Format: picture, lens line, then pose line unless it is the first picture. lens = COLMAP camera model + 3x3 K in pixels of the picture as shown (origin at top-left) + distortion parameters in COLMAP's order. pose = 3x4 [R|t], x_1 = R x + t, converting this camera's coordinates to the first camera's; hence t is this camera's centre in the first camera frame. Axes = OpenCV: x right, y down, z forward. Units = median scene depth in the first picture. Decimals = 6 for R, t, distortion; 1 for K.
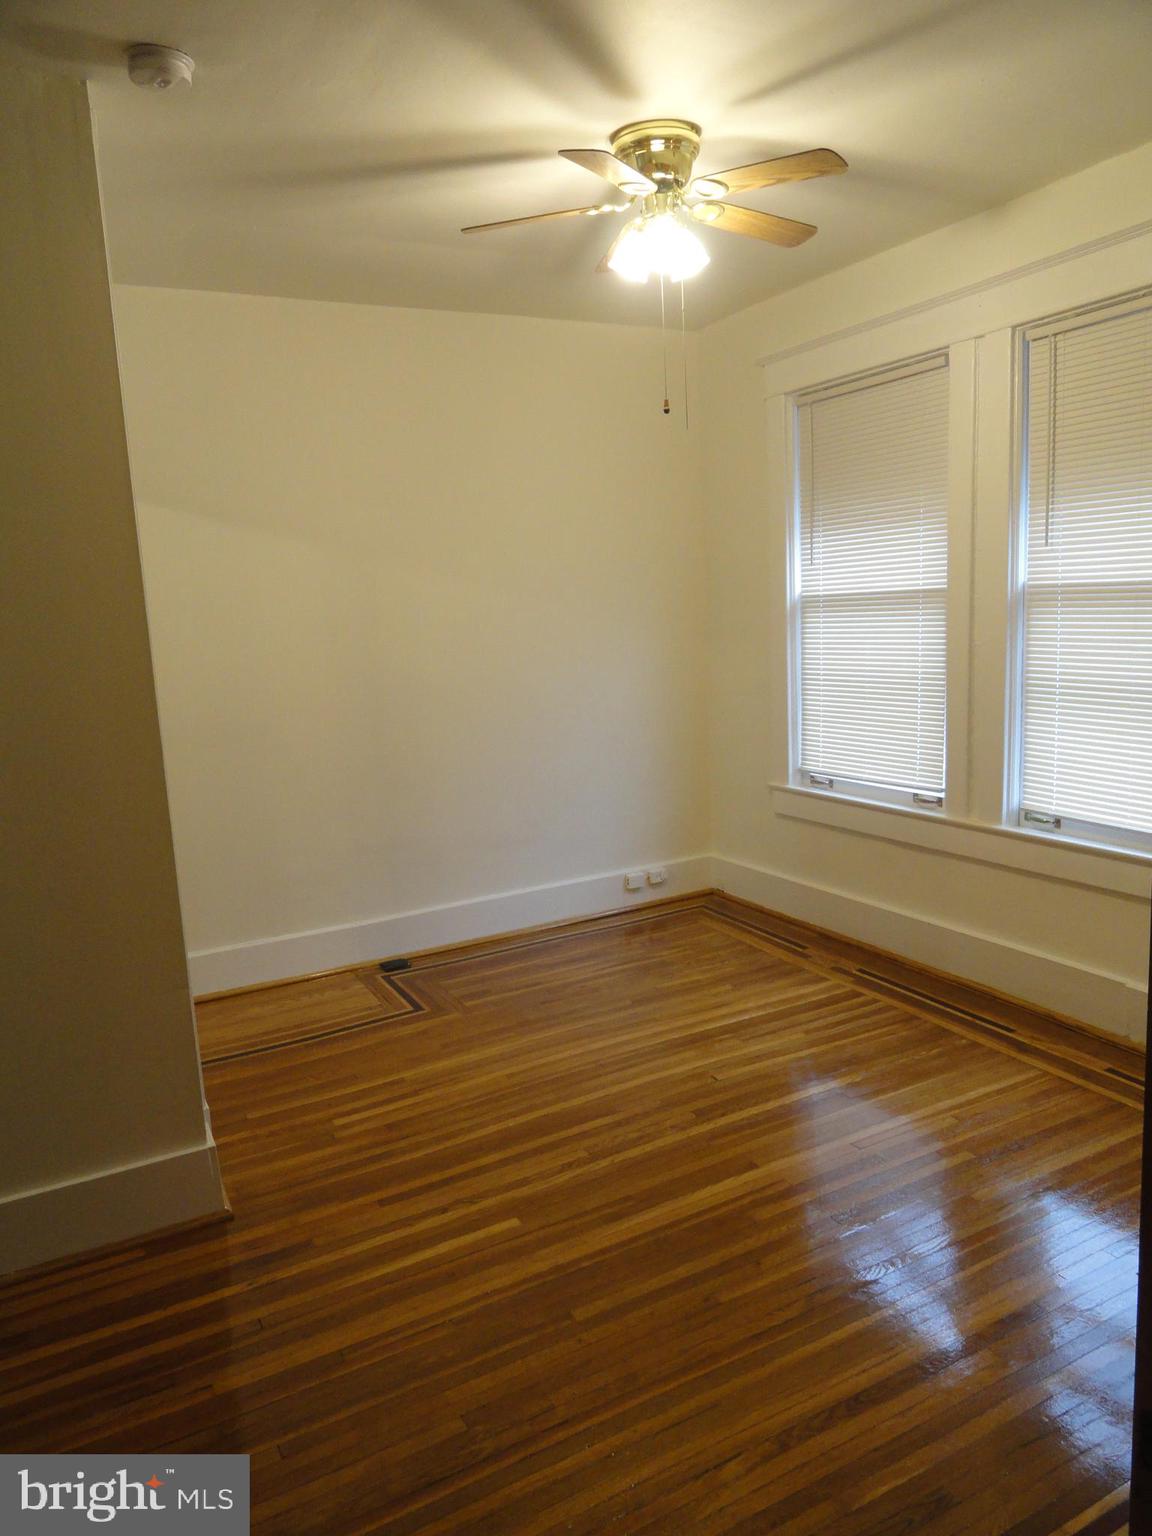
lens RADIAL K [[1065.9, 0, 573.5], [0, 1065.9, 772.3], [0, 0, 1]] dist [-0.004760, -0.001678]
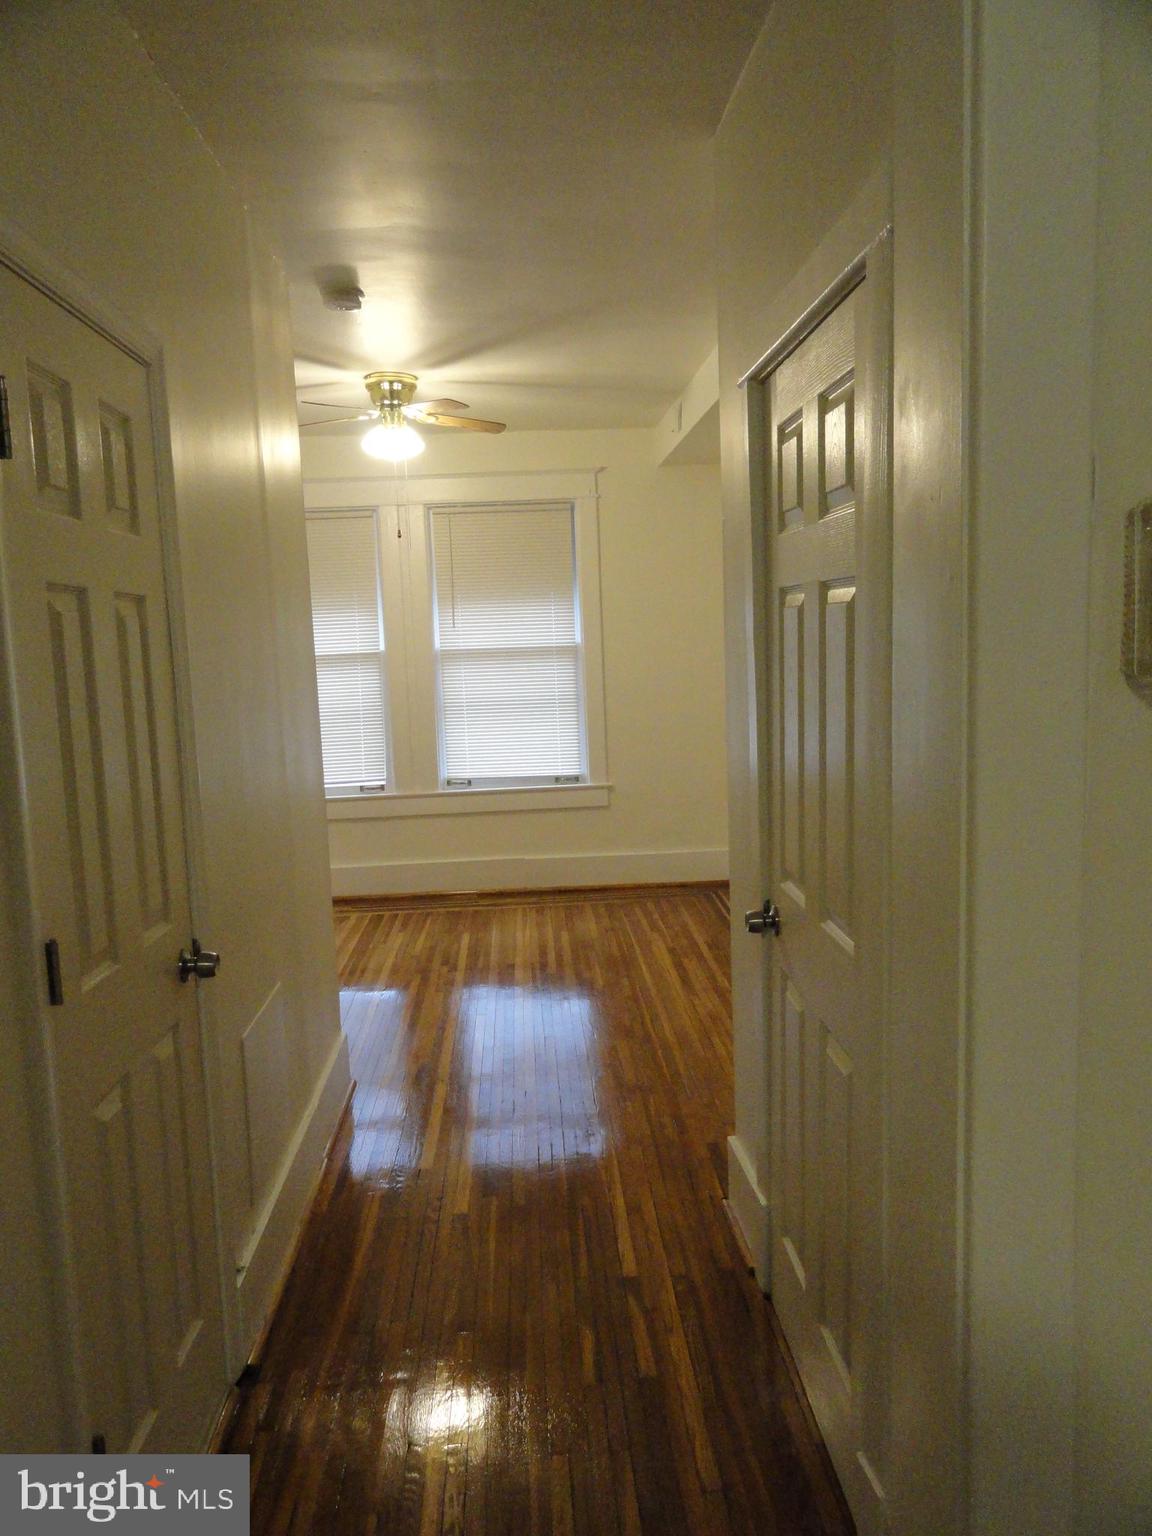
lens RADIAL K [[1056.3, 0, 579.6], [0, 1056.3, 773.4], [0, 0, 1]] dist [0.010467, 0.001220]
pose [[0.425209, -0.081589, 0.901410, -1.151563], [0.163795, 0.986421, 0.012020, 0.044908], [-0.890151, 0.142535, 0.432799, 0.078356]]
